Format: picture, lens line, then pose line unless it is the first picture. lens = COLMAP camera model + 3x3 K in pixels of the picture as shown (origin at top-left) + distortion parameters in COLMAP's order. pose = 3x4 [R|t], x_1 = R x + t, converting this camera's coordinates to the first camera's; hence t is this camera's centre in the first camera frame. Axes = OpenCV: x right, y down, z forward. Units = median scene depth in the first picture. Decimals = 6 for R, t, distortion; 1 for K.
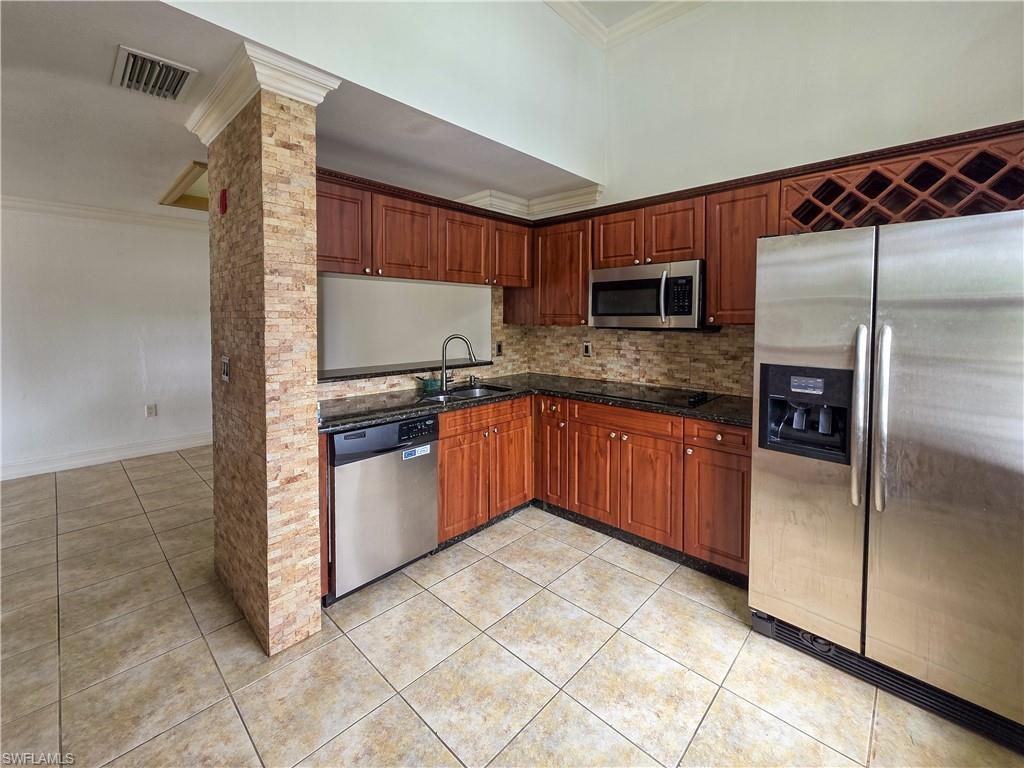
lens RADIAL K [[418.6, 0, 515.1], [0, 418.6, 325.9], [0, 0, 1]] dist [-0.015180, -0.000148]
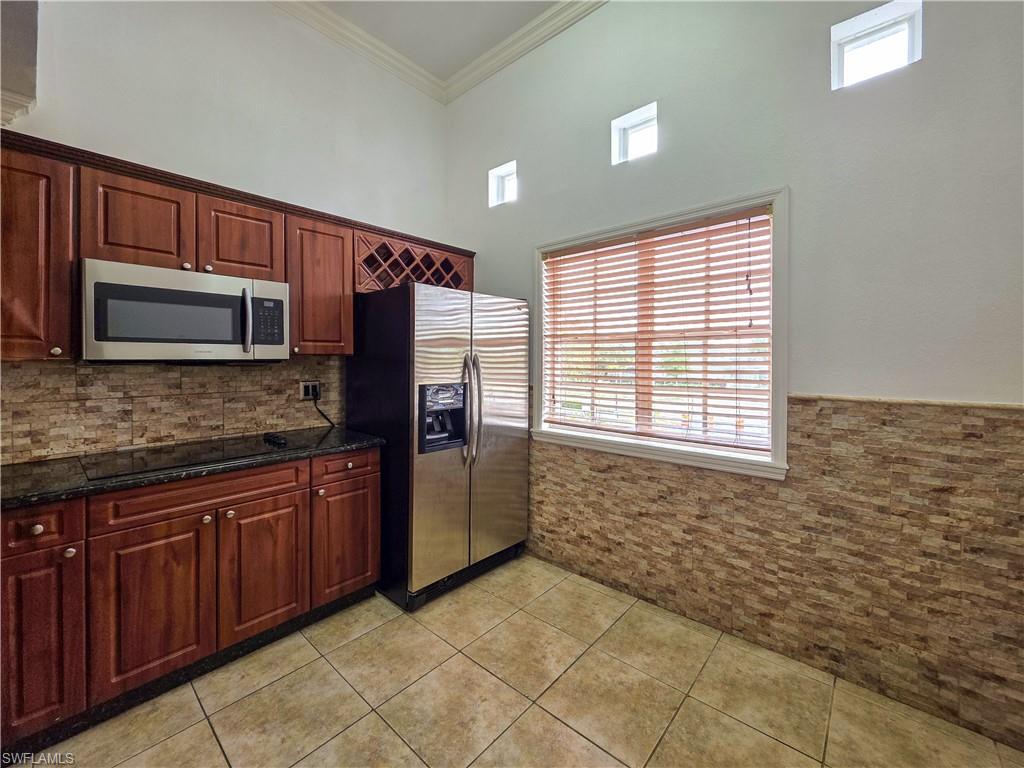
lens RADIAL K [[418.8, 0, 492.6], [0, 418.8, 359.2], [0, 0, 1]] dist [0.002461, 0.000129]
pose [[-0.004589, -0.000029, 0.999989, -0.414139], [0.017853, 0.999841, 0.000111, 0.011199], [-0.999830, 0.017853, -0.004588, 0.505758]]
